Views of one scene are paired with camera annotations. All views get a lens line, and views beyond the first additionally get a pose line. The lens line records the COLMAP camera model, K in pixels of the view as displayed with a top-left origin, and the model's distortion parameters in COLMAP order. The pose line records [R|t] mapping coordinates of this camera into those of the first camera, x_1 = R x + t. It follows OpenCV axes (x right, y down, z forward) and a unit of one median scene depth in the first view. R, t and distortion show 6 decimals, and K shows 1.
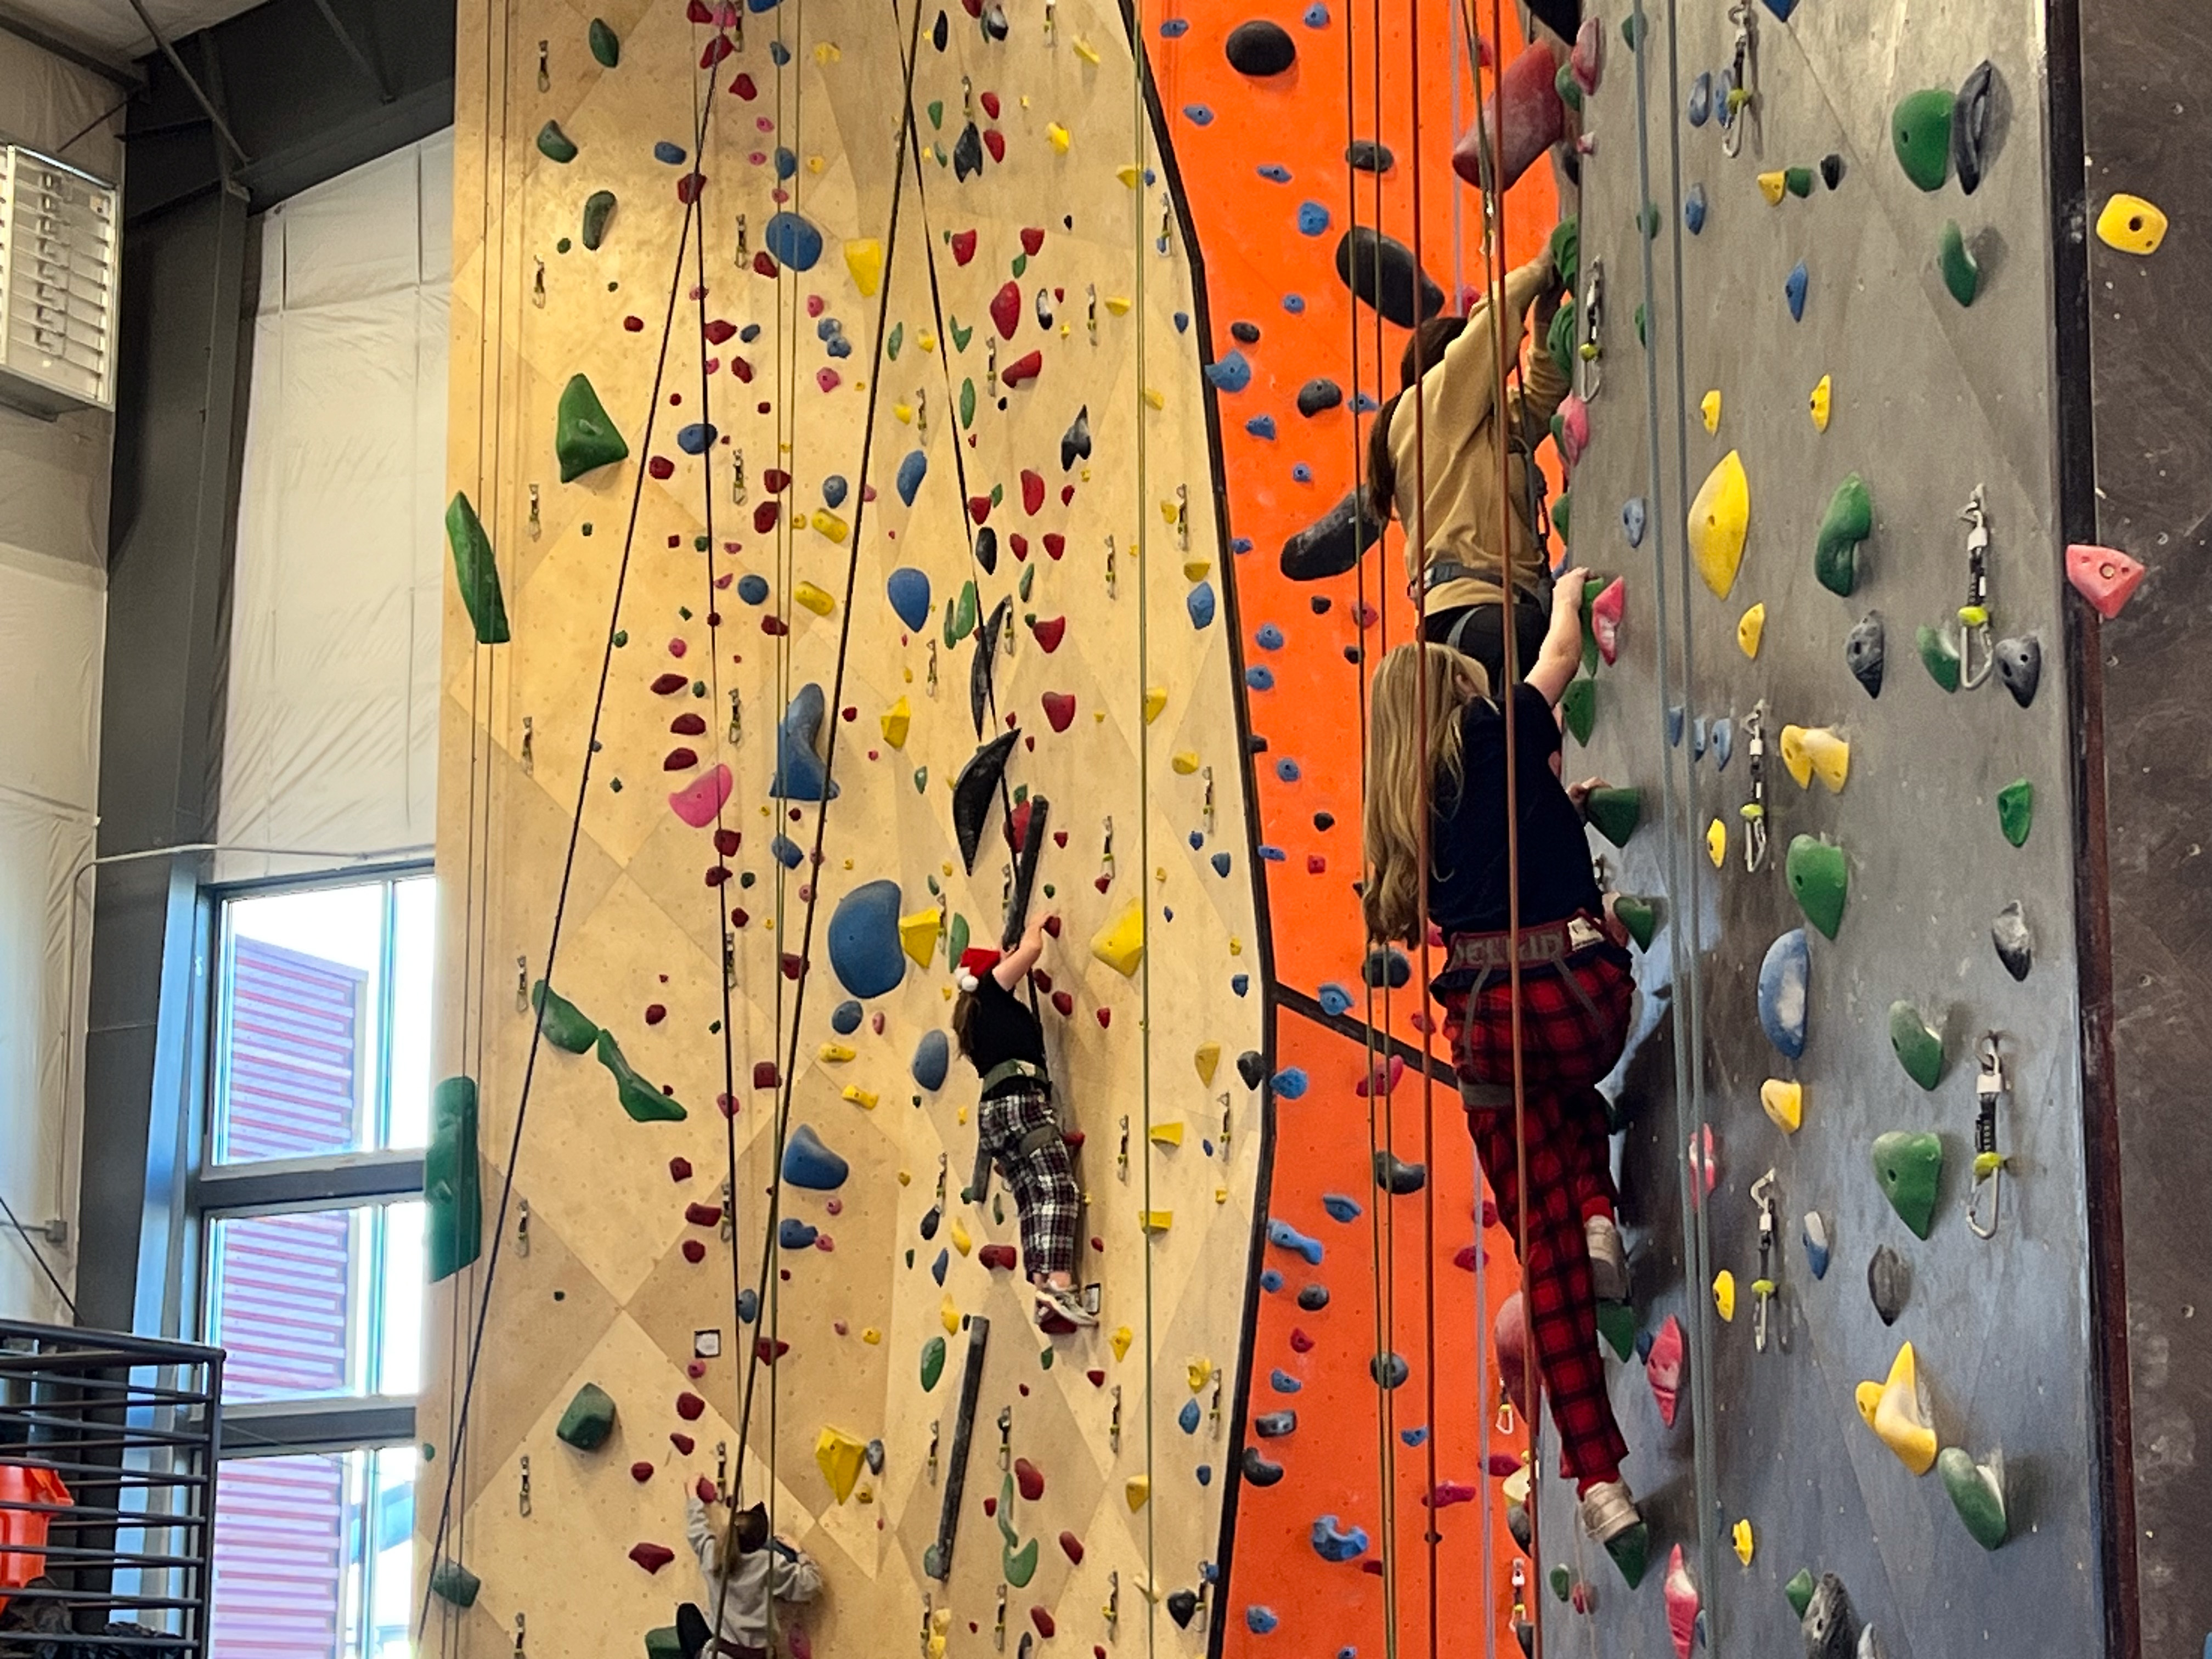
lens RADIAL K [[4588.3, 0, 1106.0], [0, 4588.3, 829.5], [0, 0, 1]] dist [0.212463, -0.733796]
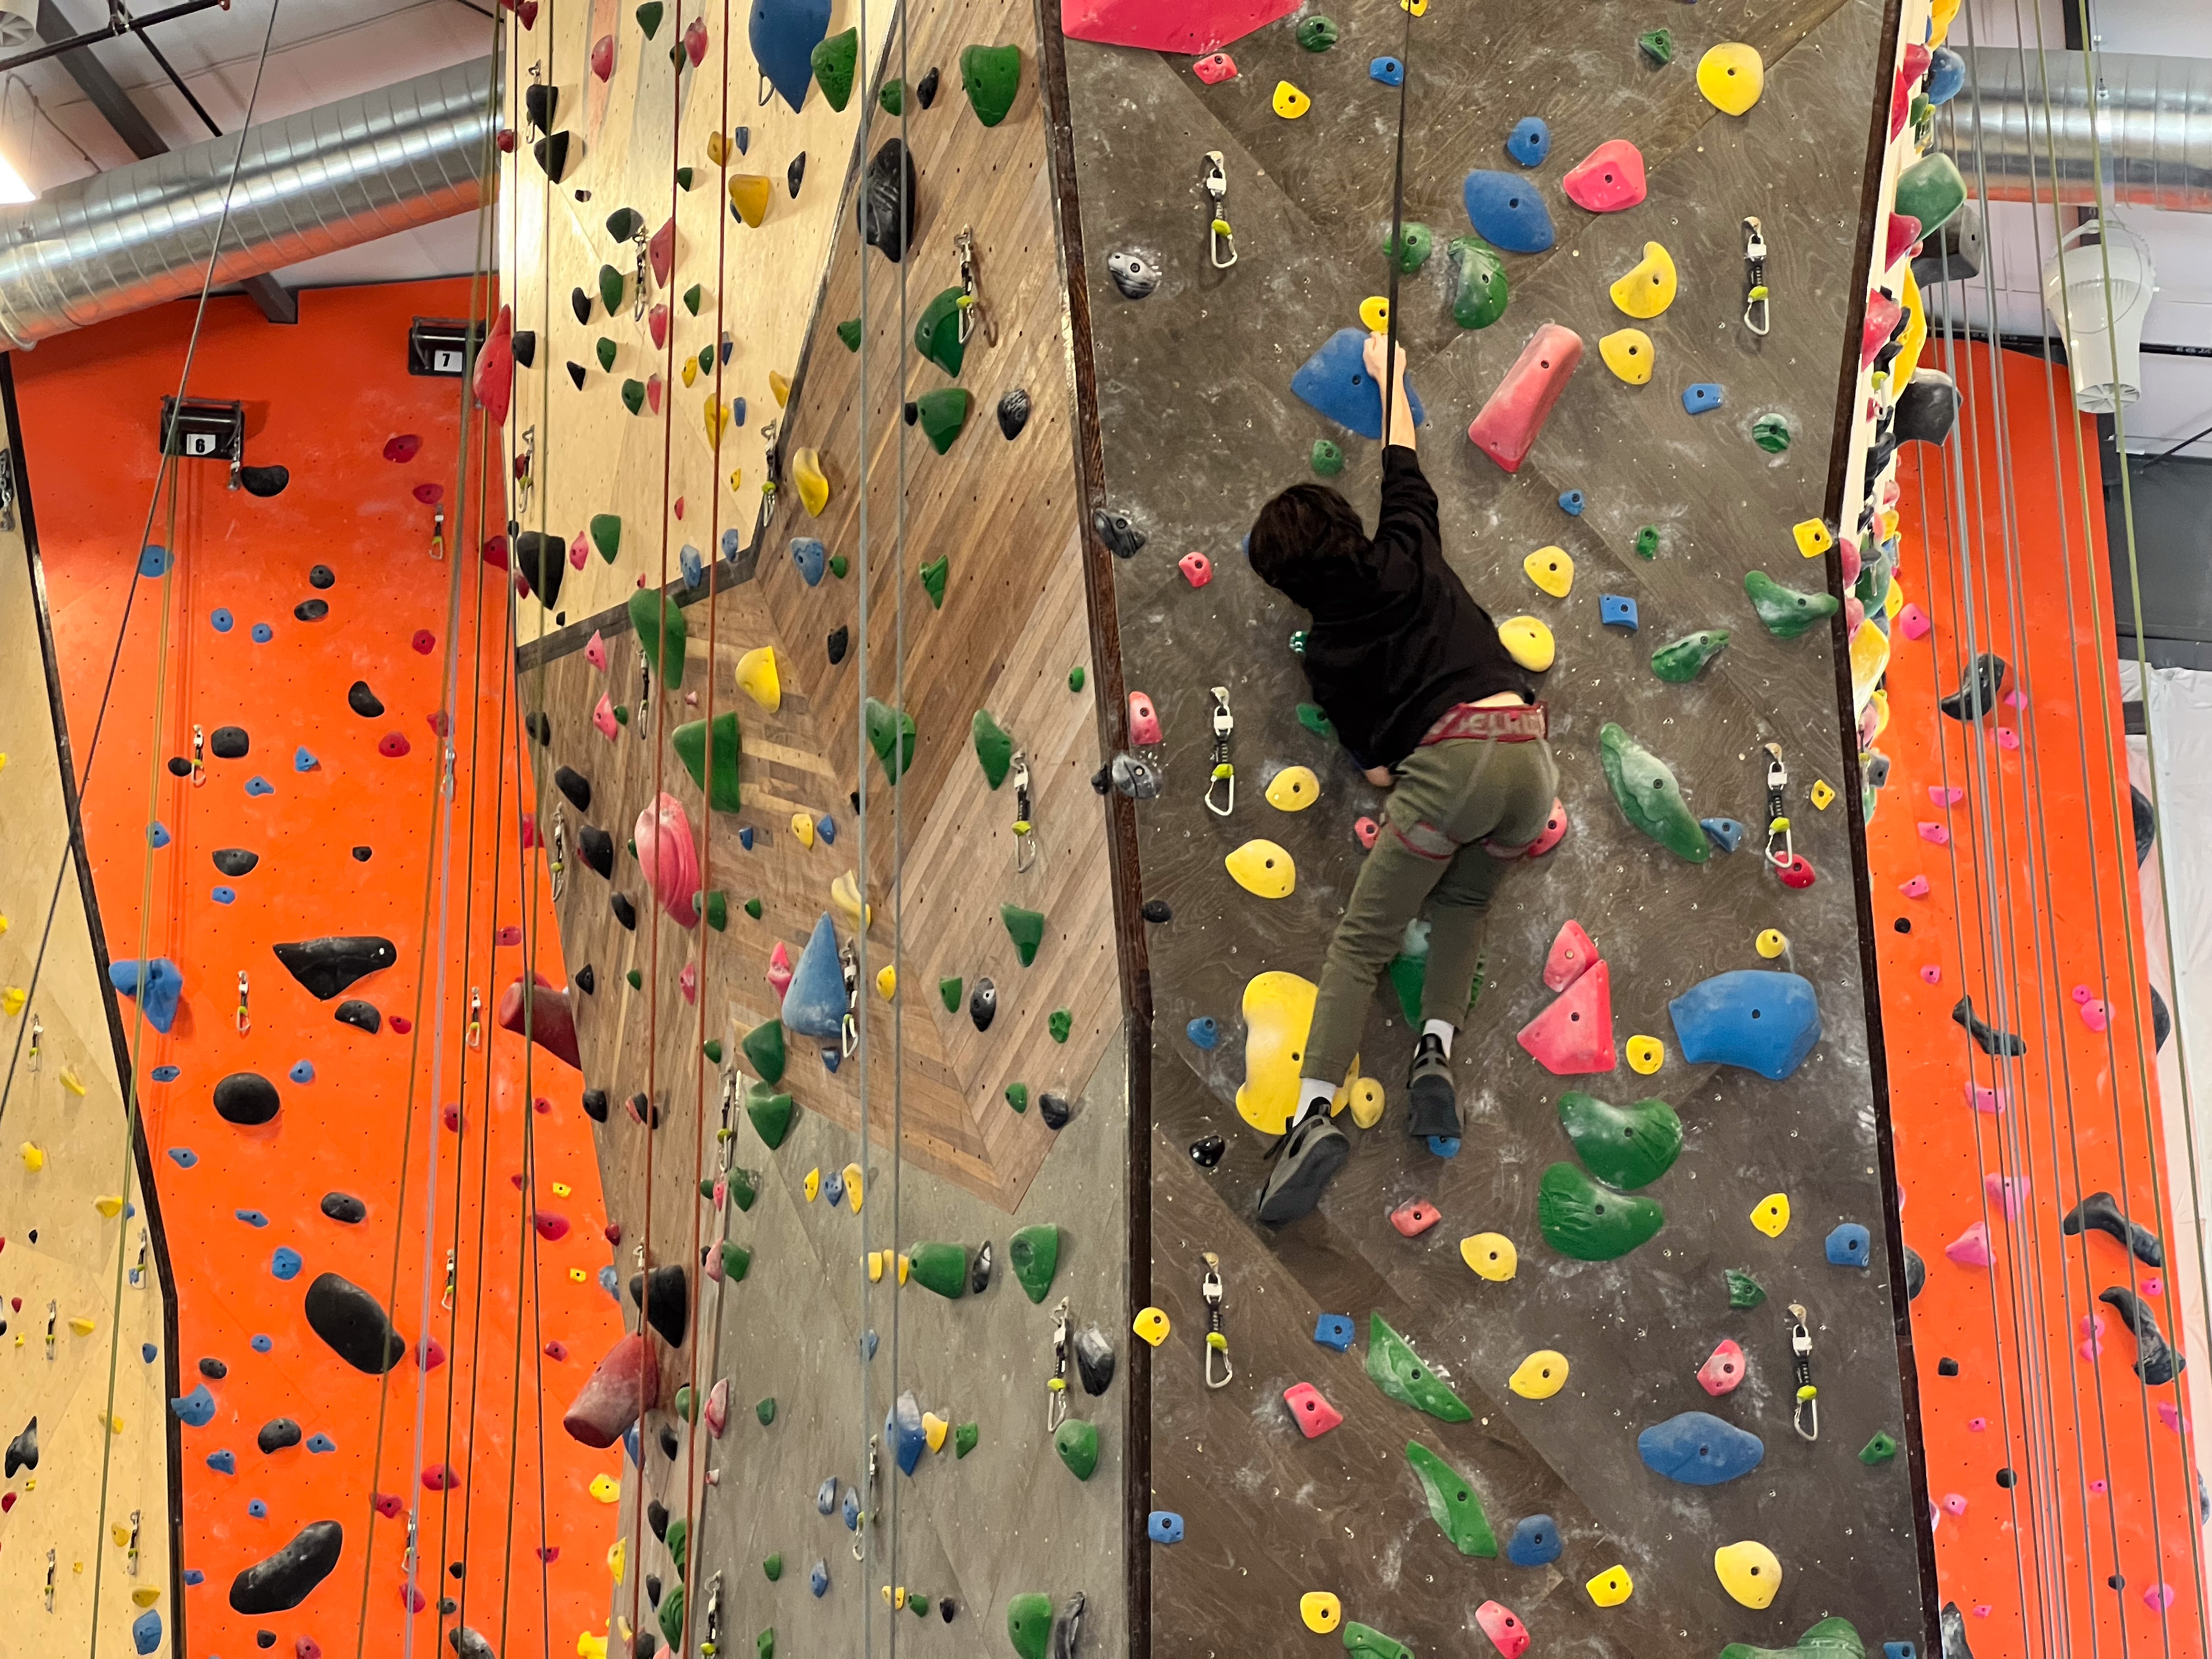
lens RADIAL K [[4981.6, 0, 1106.0], [0, 4981.6, 829.5], [0, 0, 1]] dist [0.279891, -1.974546]
pose [[0.966324, 0.091187, 0.240628, -0.058972], [-0.048495, 0.982885, -0.177721, -0.035512], [-0.252716, 0.160066, 0.954208, -0.157228]]
